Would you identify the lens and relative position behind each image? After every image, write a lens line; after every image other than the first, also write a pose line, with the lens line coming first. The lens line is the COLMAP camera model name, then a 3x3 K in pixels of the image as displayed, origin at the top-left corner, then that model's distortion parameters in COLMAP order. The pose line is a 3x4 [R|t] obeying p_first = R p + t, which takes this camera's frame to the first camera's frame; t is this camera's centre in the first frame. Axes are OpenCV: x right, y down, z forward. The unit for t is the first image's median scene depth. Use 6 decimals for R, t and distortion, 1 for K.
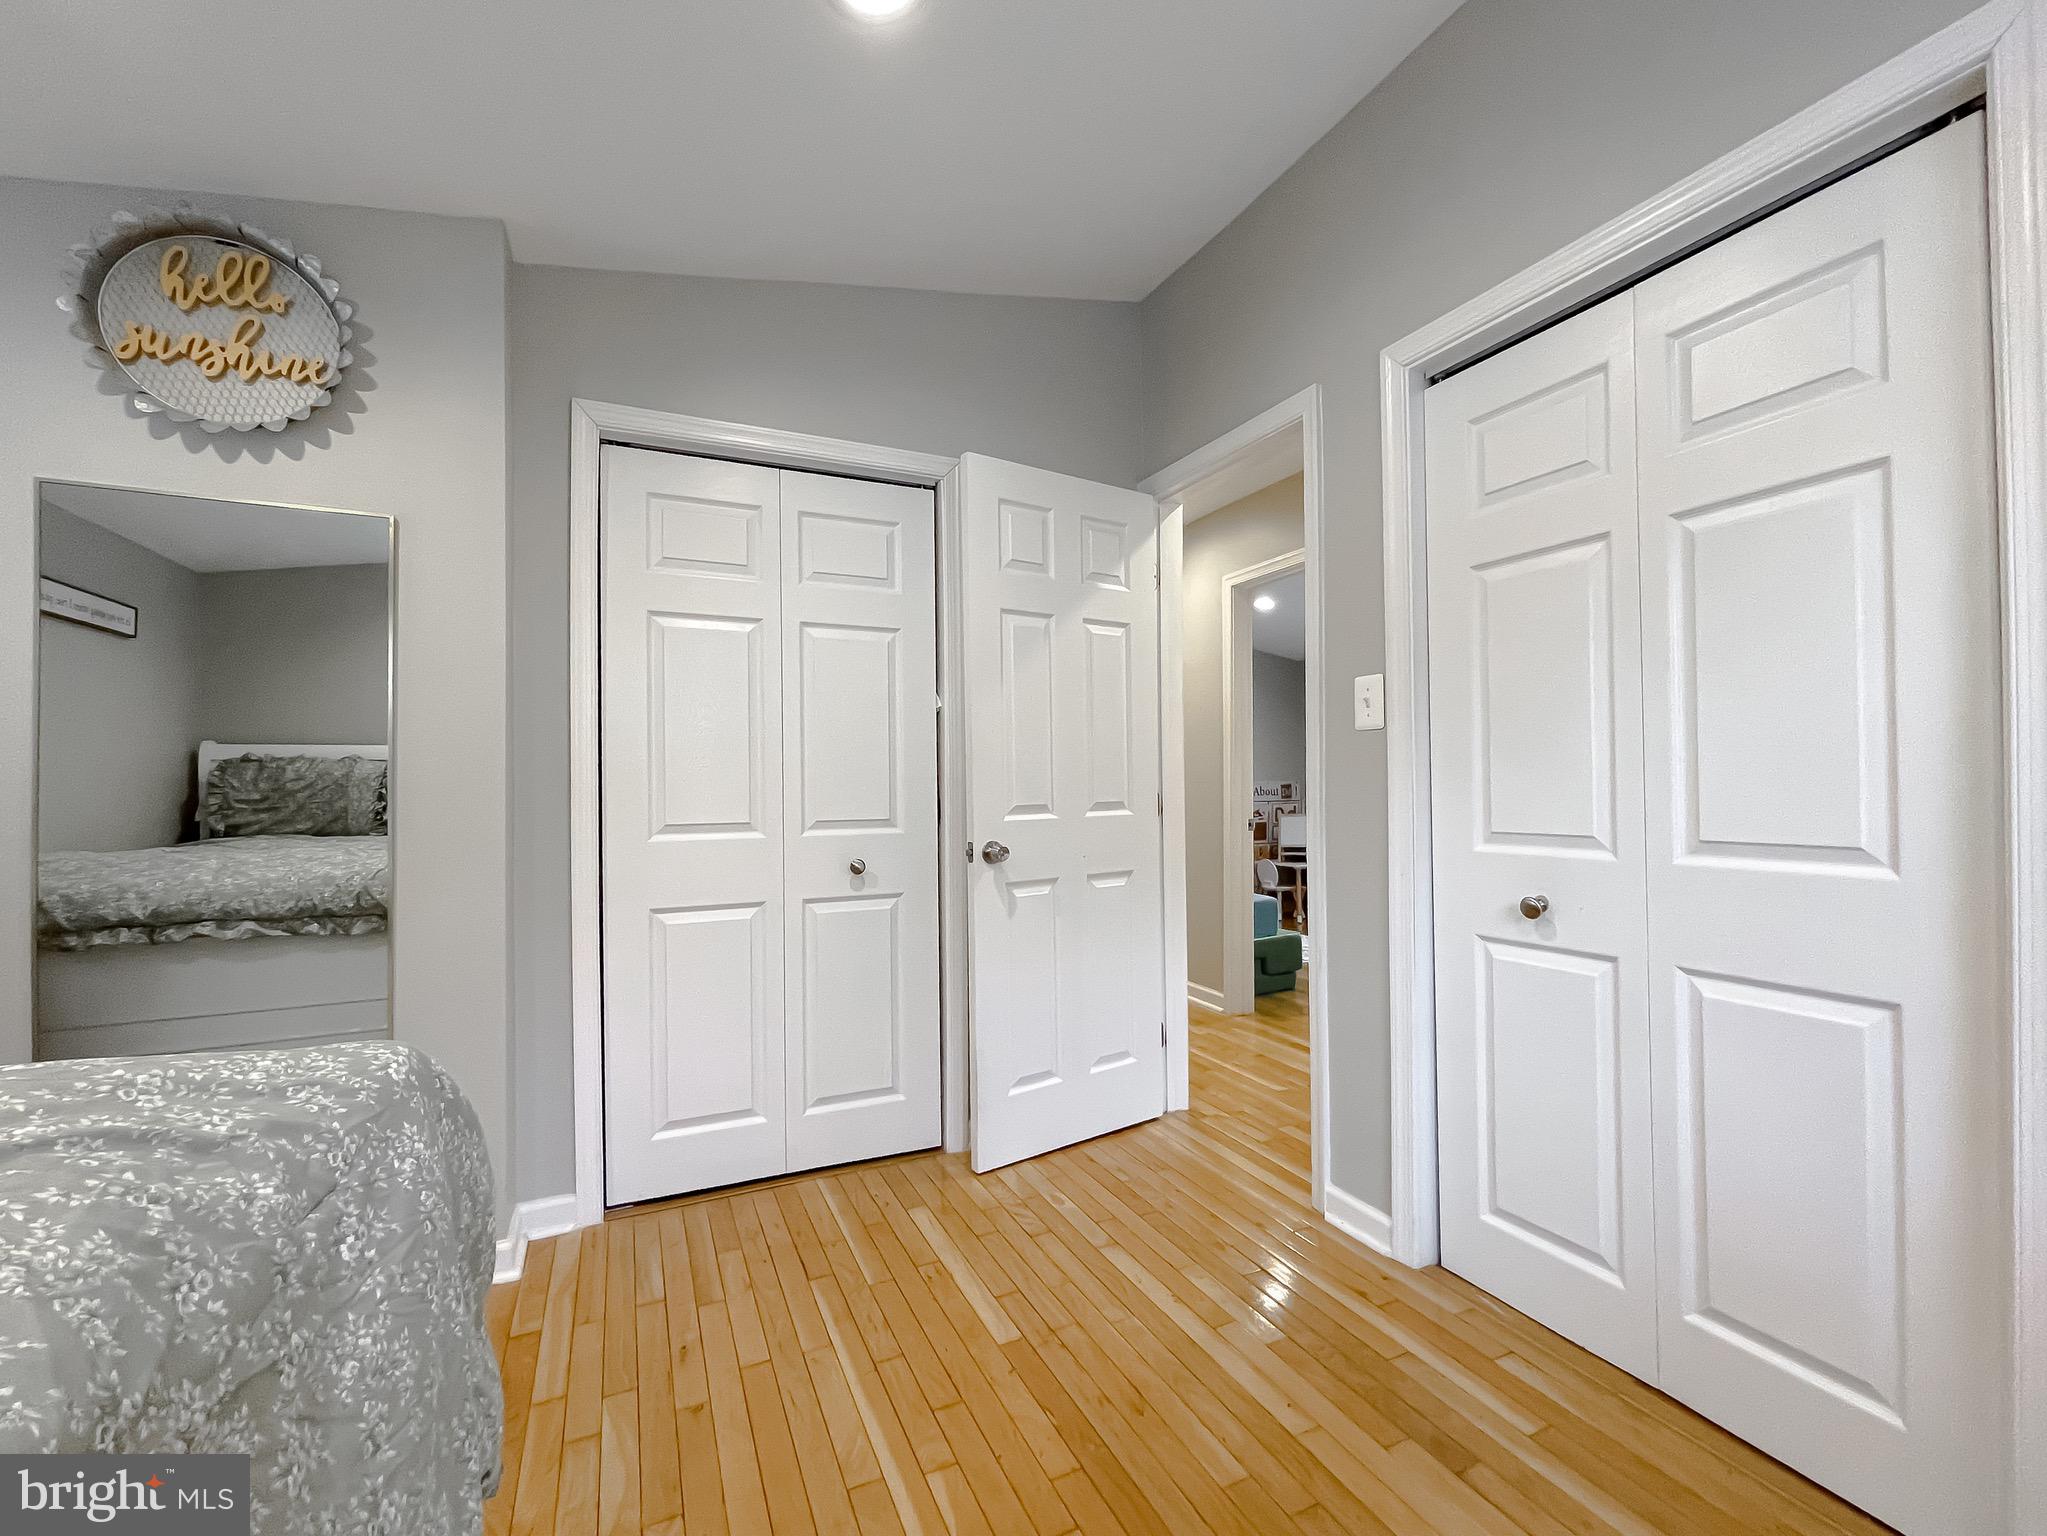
lens RADIAL K [[869.7, 0, 1037.4], [0, 869.7, 784.2], [0, 0, 1]] dist [-0.000767, -0.000284]
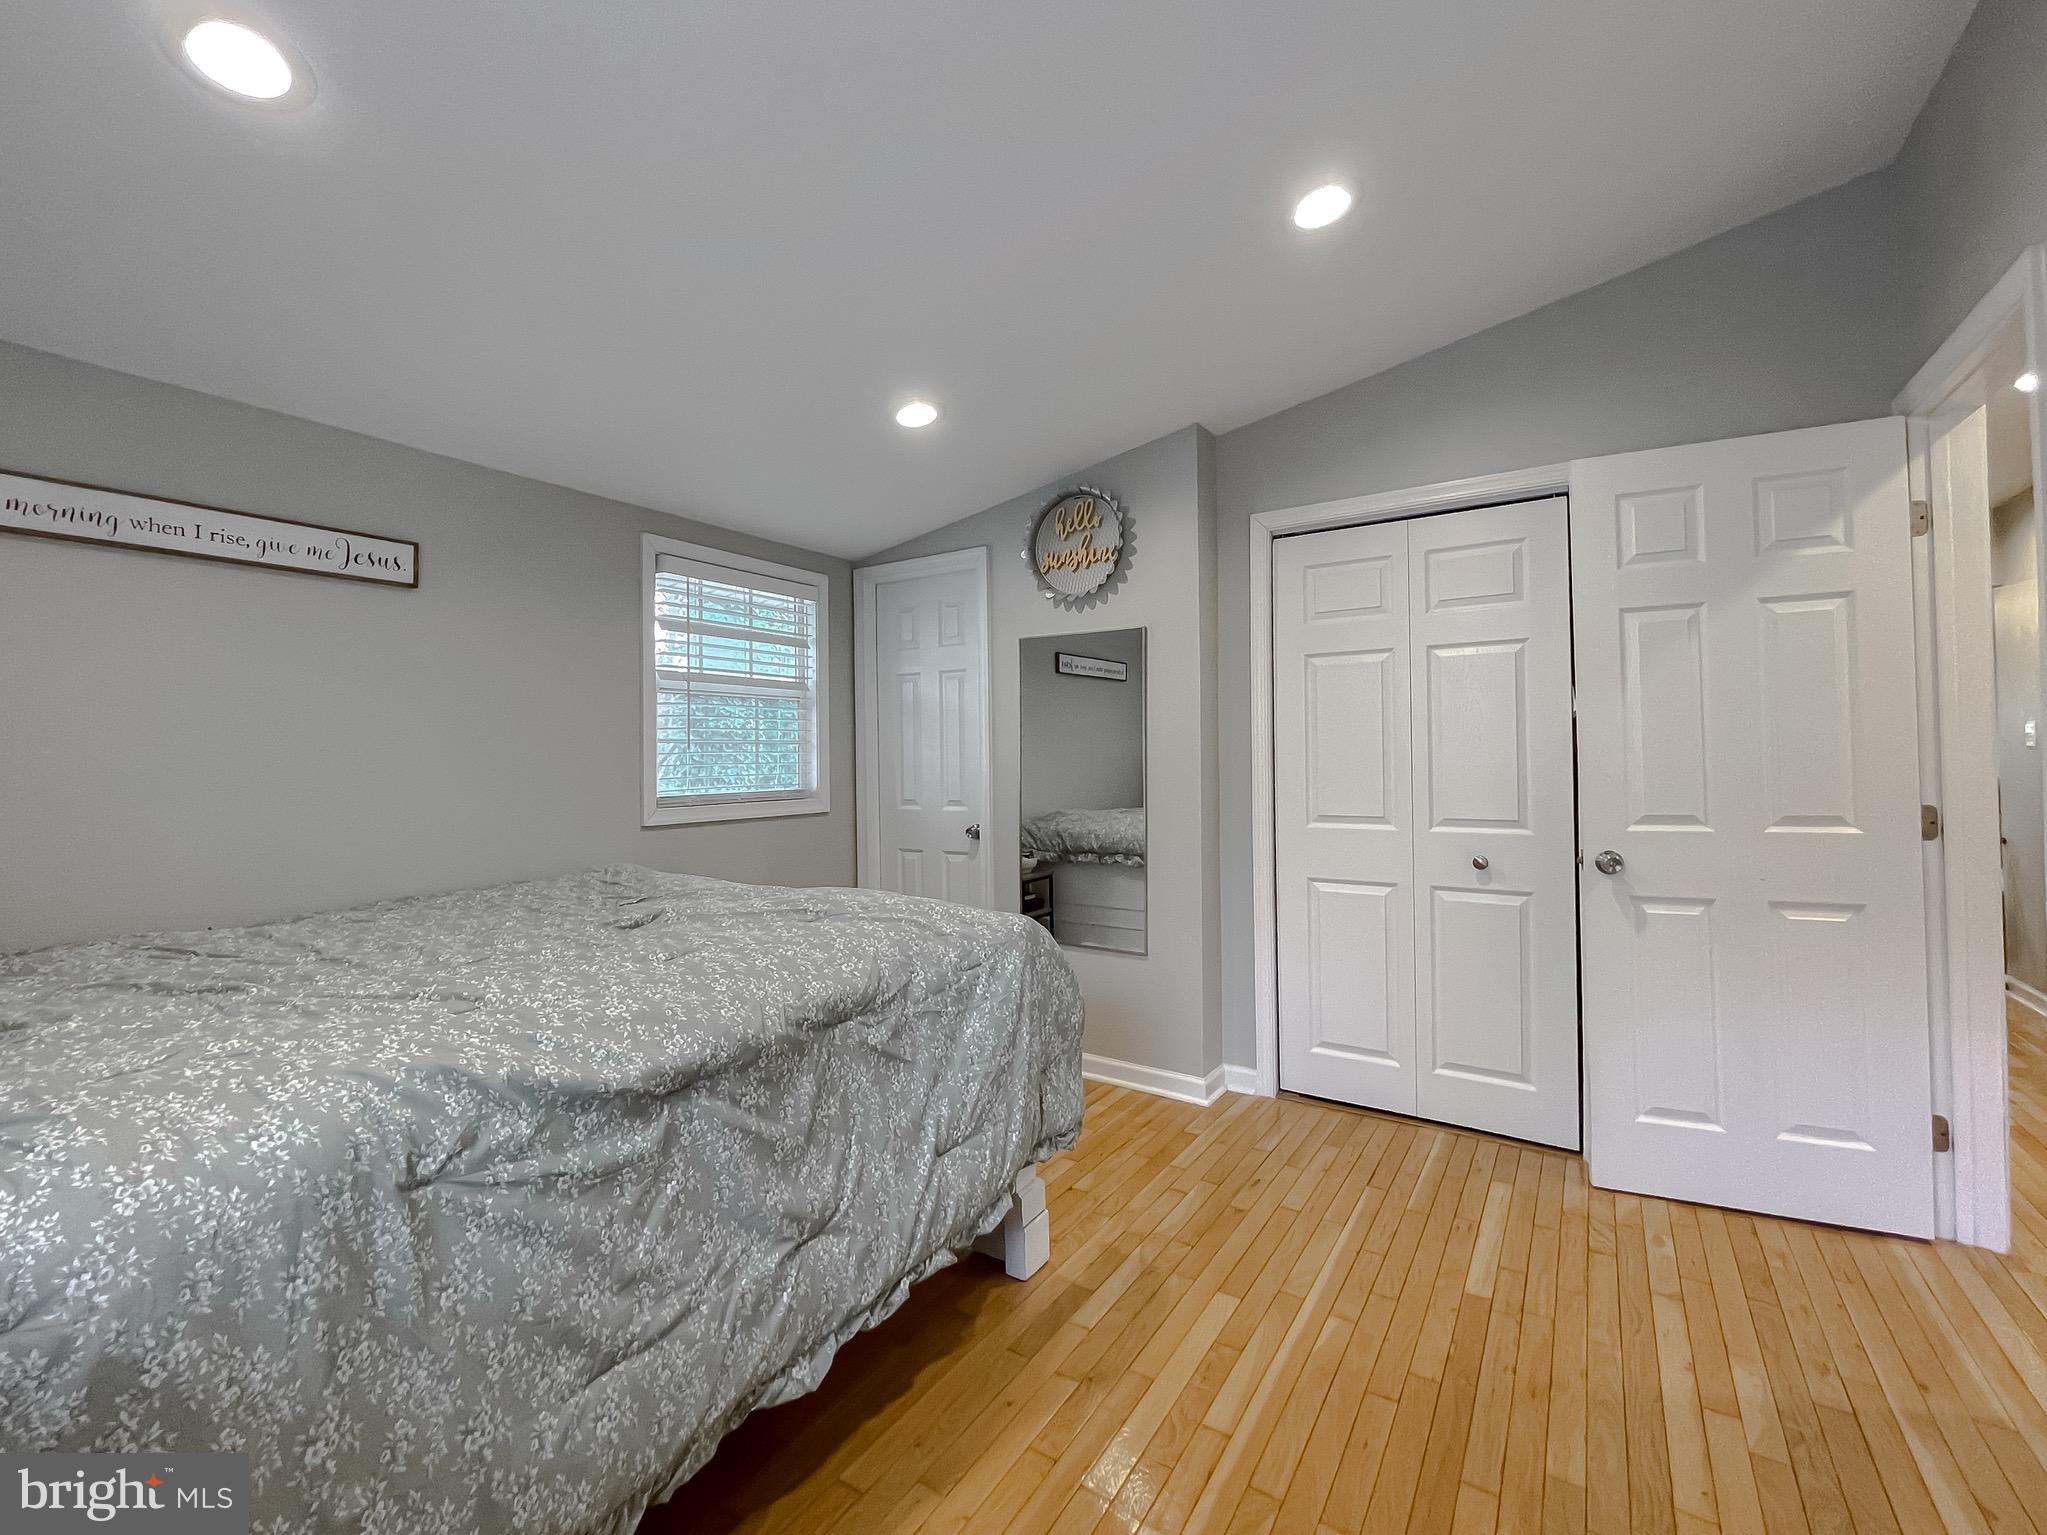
lens RADIAL K [[863.0, 0, 1018.9], [0, 863.0, 751.1], [0, 0, 1]] dist [0.000125, -0.000101]
pose [[0.513978, -0.004156, -0.857793, 0.465755], [0.004682, 0.999987, -0.002040, -0.050182], [0.857790, -0.002968, 0.513991, -0.062869]]
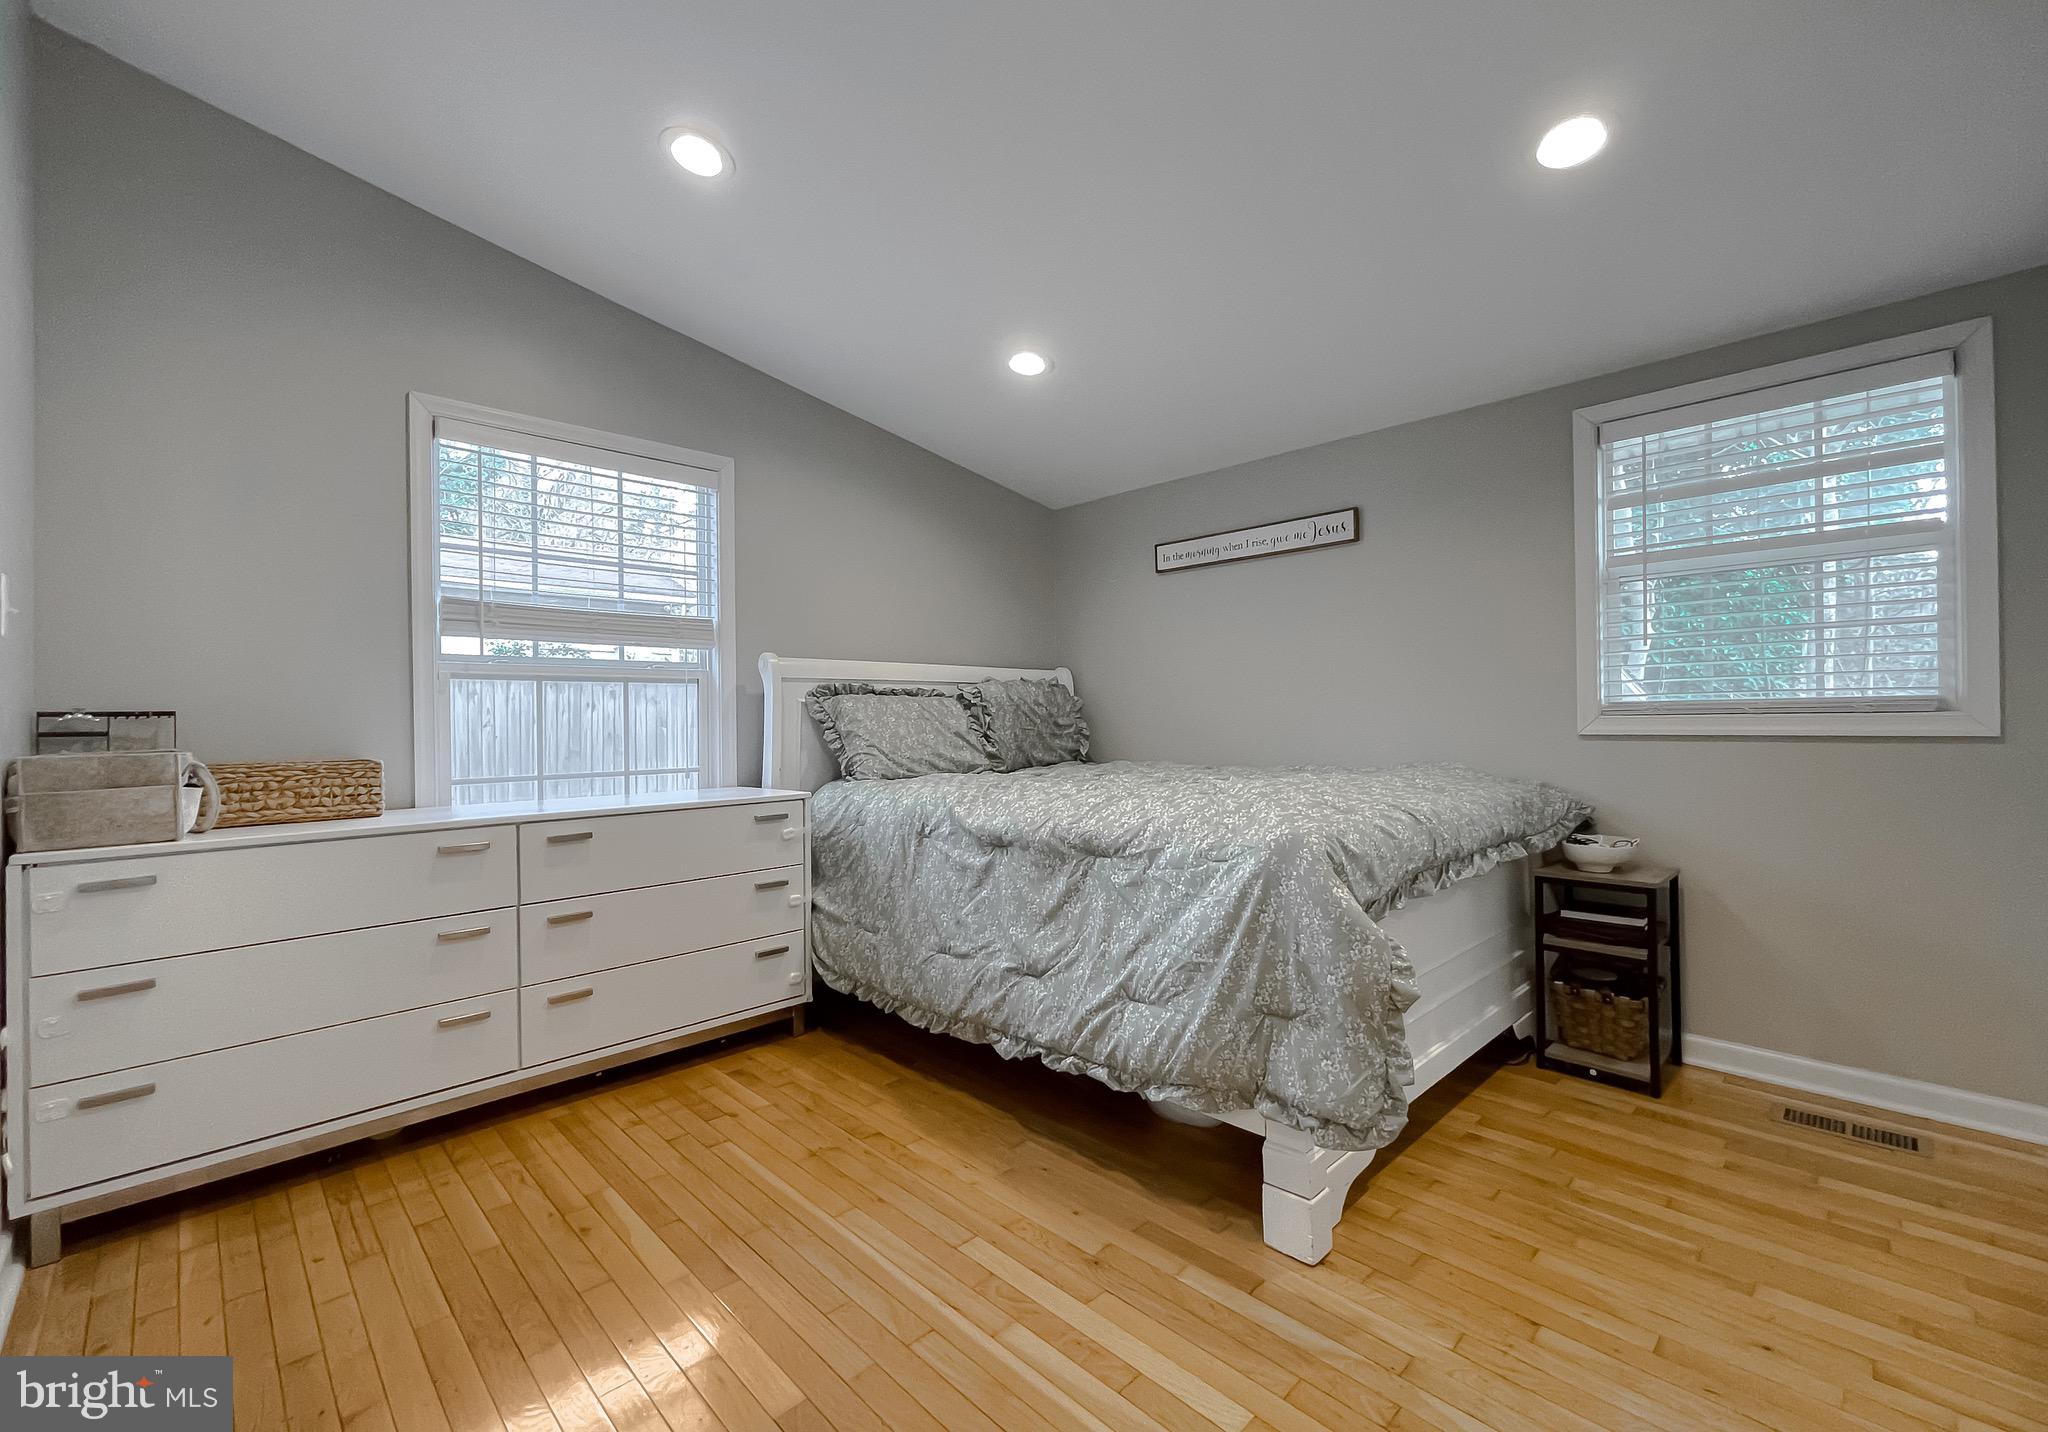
lens RADIAL K [[860.4, 0, 1024.0], [0, 860.4, 716.0], [0, 0, 1]] dist [-0.012196, -0.000015]
pose [[-0.945394, 0.019877, -0.325323, 0.154738], [0.020219, 0.999793, 0.002330, 0.017727], [0.325302, -0.004375, -0.945600, 1.011580]]
